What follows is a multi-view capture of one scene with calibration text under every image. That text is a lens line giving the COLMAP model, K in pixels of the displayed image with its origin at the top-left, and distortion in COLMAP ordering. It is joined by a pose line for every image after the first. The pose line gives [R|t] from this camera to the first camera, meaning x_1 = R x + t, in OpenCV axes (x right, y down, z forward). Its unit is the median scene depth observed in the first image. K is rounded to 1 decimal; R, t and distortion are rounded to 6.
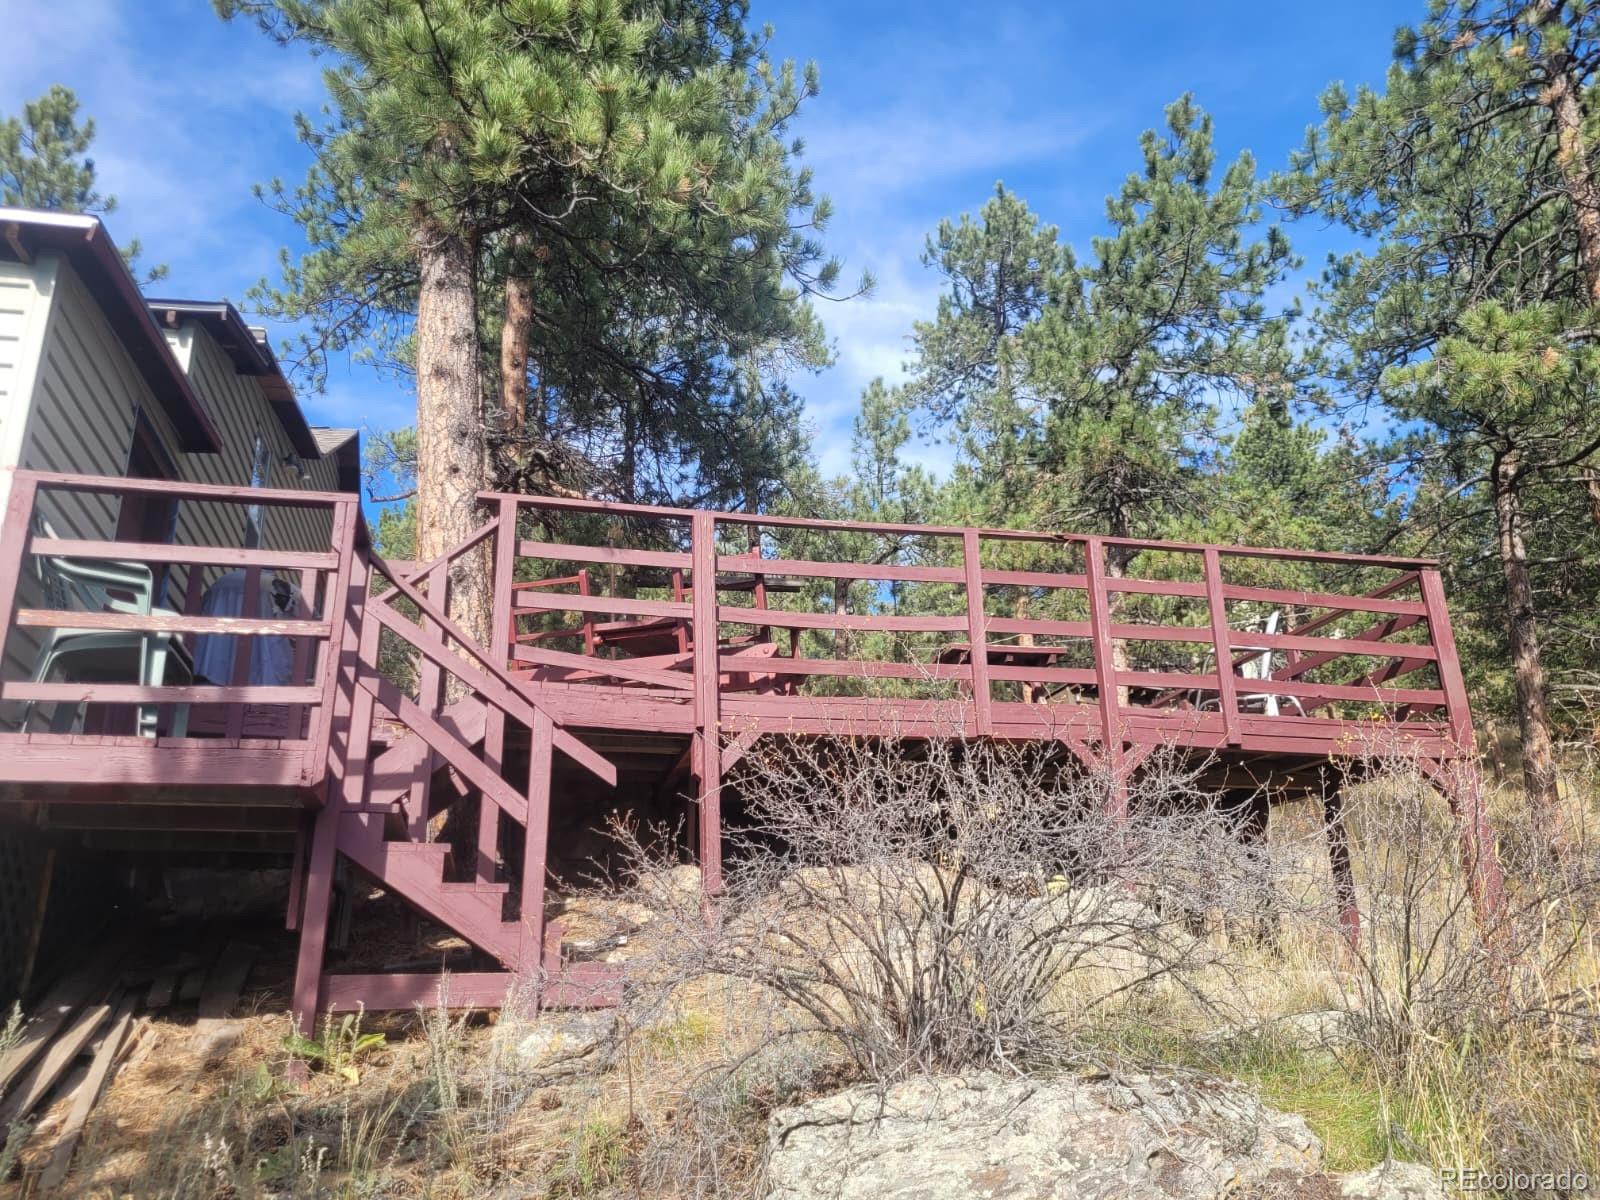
lens RADIAL K [[1260.5, 0, 800.0], [0, 1260.5, 600.0], [0, 0, 1]] dist [0.091073, -0.130294]
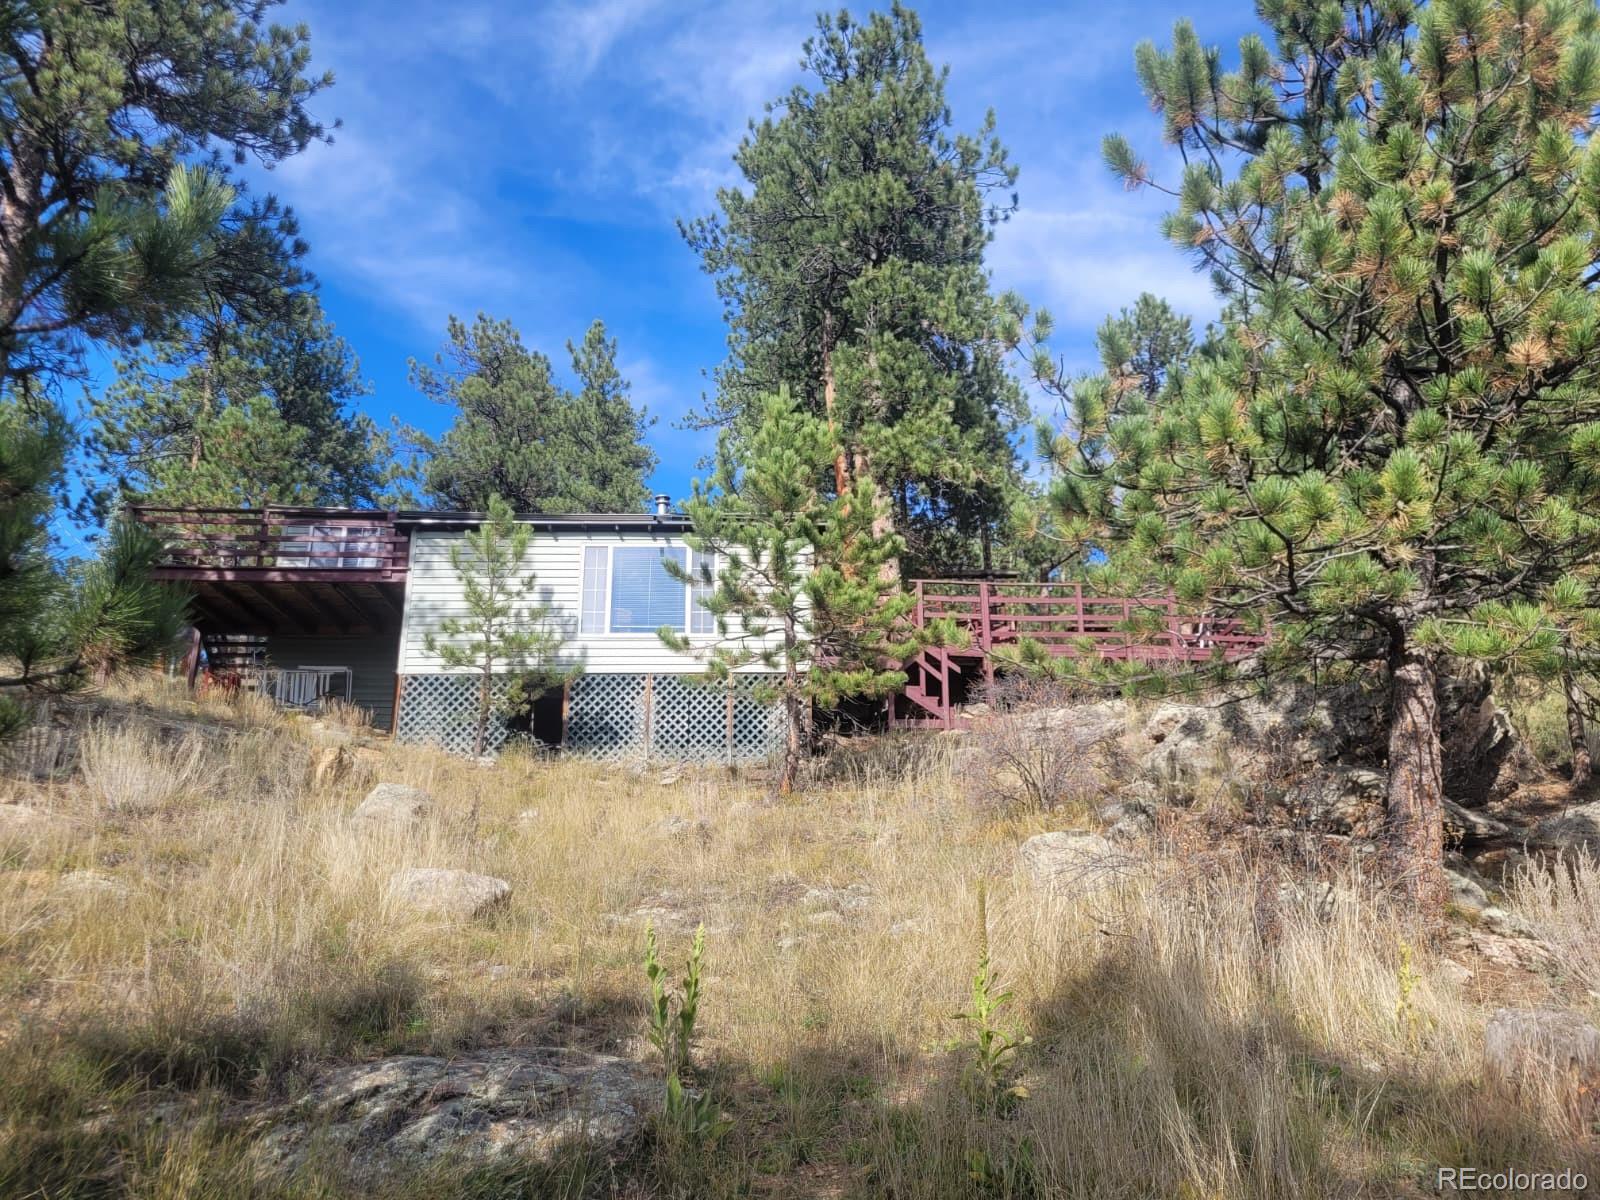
lens RADIAL K [[1260.5, 0, 800.0], [0, 1260.5, 600.0], [0, 0, 1]] dist [0.091073, -0.130294]
pose [[0.986377, -0.030727, -0.161604, -0.024669], [0.036080, 0.998890, 0.030293, -0.136348], [0.160494, -0.035711, 0.986391, -2.013529]]
